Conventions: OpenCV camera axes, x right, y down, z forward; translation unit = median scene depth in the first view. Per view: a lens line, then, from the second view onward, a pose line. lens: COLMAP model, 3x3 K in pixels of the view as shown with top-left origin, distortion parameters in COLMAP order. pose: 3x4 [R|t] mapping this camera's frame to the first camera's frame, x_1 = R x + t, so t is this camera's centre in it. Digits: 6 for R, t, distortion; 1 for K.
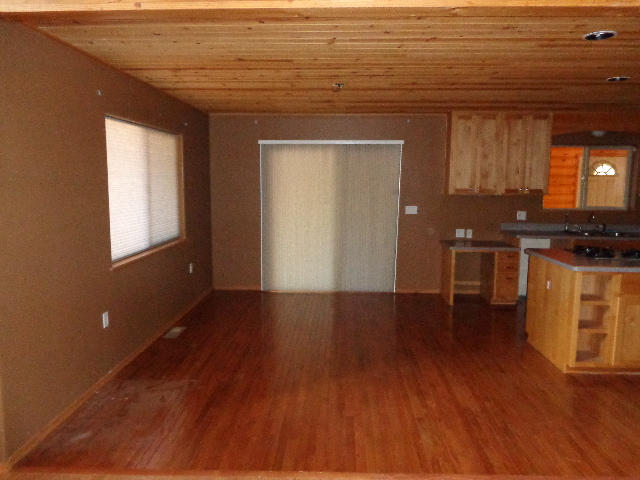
lens RADIAL K [[482.7, 0, 314.9], [0, 482.7, 235.3], [0, 0, 1]] dist [0.007378, -0.009933]
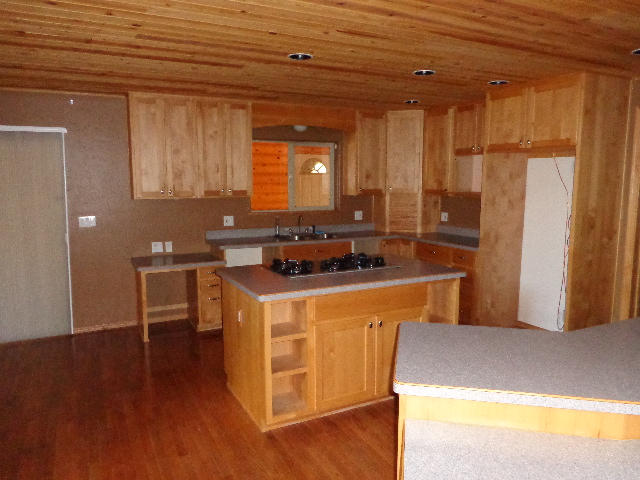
lens RADIAL K [[482.7, 0, 314.9], [0, 482.7, 235.3], [0, 0, 1]] dist [0.007378, -0.009933]
pose [[0.876596, -0.068541, 0.476321, 0.159574], [0.066715, 0.997556, 0.020765, -0.024550], [-0.476580, 0.013575, 0.879026, 0.182646]]
